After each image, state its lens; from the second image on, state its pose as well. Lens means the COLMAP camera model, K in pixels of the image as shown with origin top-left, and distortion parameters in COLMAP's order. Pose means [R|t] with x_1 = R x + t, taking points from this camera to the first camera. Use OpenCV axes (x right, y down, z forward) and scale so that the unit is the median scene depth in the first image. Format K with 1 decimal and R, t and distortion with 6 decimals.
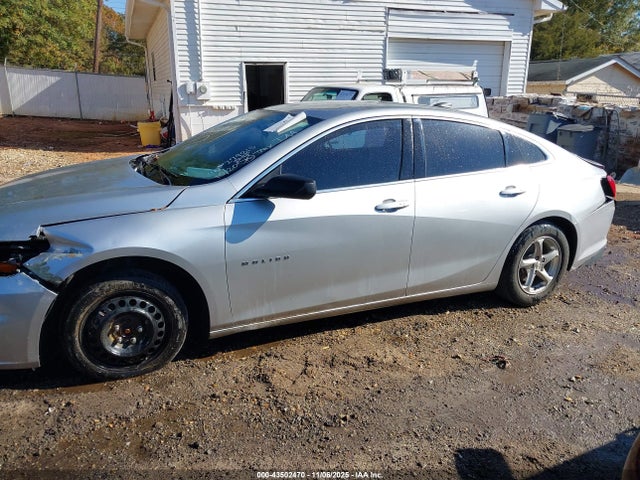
lens RADIAL K [[538.8, 0, 320.0], [0, 538.8, 240.0], [0, 0, 1]] dist [0.003699, 0.009423]
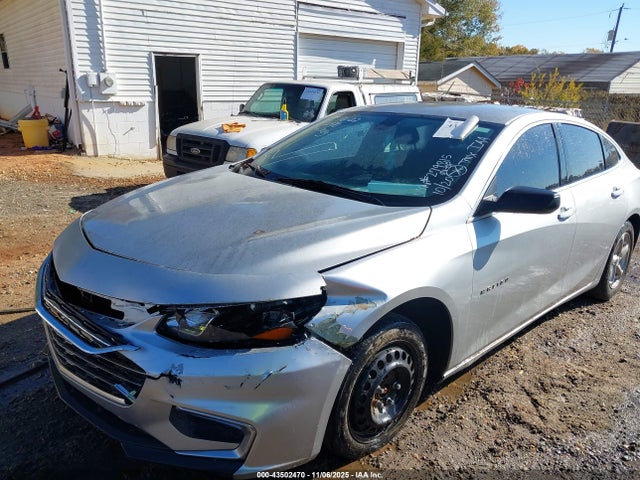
lens RADIAL K [[538.8, 0, 320.0], [0, 538.8, 240.0], [0, 0, 1]] dist [0.003699, 0.009423]
pose [[0.943658, -0.070822, 0.323254, -0.192888], [0.068028, 0.997484, 0.019949, -0.021602], [-0.323854, 0.003166, 0.946102, 0.076047]]
